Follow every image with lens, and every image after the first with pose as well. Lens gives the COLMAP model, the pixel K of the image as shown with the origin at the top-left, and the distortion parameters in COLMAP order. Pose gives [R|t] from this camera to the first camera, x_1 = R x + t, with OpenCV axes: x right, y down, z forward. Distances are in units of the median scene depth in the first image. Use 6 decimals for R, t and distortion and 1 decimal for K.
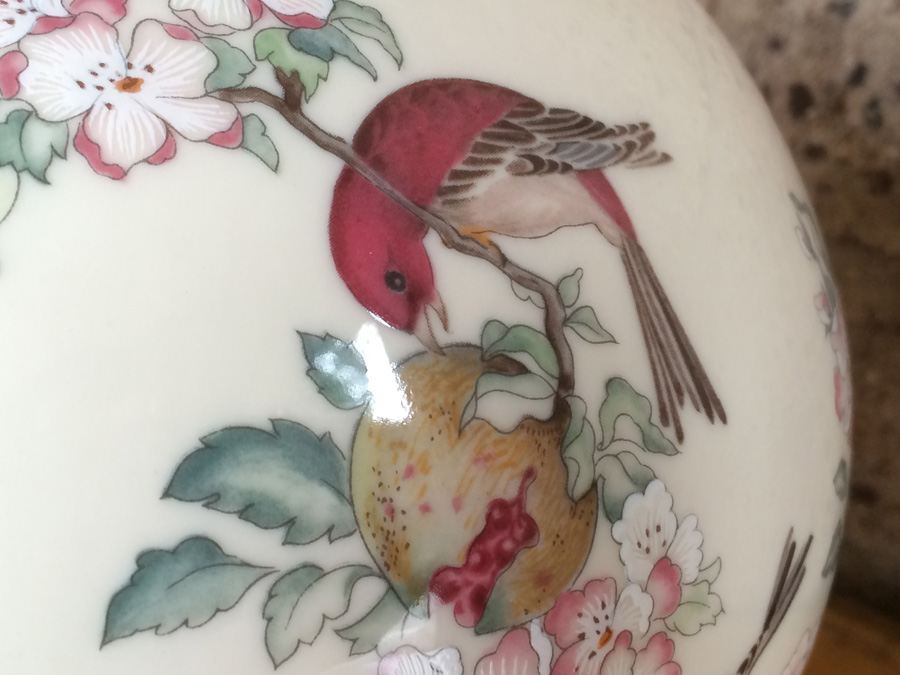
lens RADIAL K [[1283.9, 0, 450.0], [0, 1283.9, 337.5], [0, 0, 1]] dist [0.038321, 0.071964]
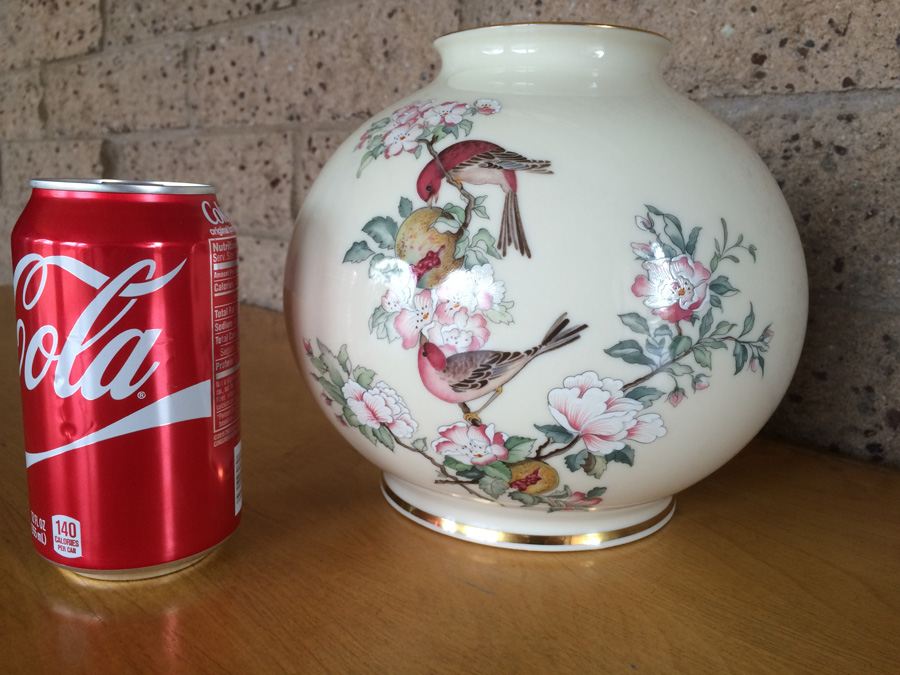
lens RADIAL K [[771.4, 0, 450.0], [0, 771.4, 337.5], [0, 0, 1]] dist [-0.002029, -0.000112]
pose [[0.586298, 0.172151, -0.791592, 1.691435], [-0.291264, 0.956612, -0.007689, 0.338819], [0.755923, 0.235071, 0.611001, -0.169650]]
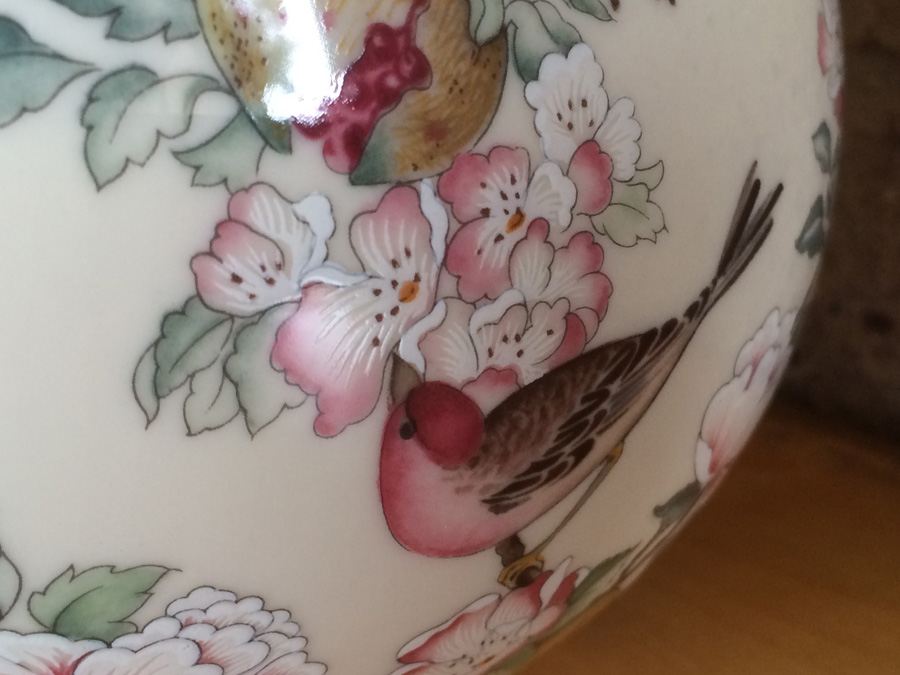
lens RADIAL K [[1283.9, 0, 450.0], [0, 1283.9, 337.5], [0, 0, 1]] dist [0.038321, 0.071964]
pose [[0.999405, 0.016254, -0.030407, 0.107751], [-0.015123, 0.999199, 0.037045, 0.288138], [0.030984, -0.036563, 0.998851, 0.154494]]
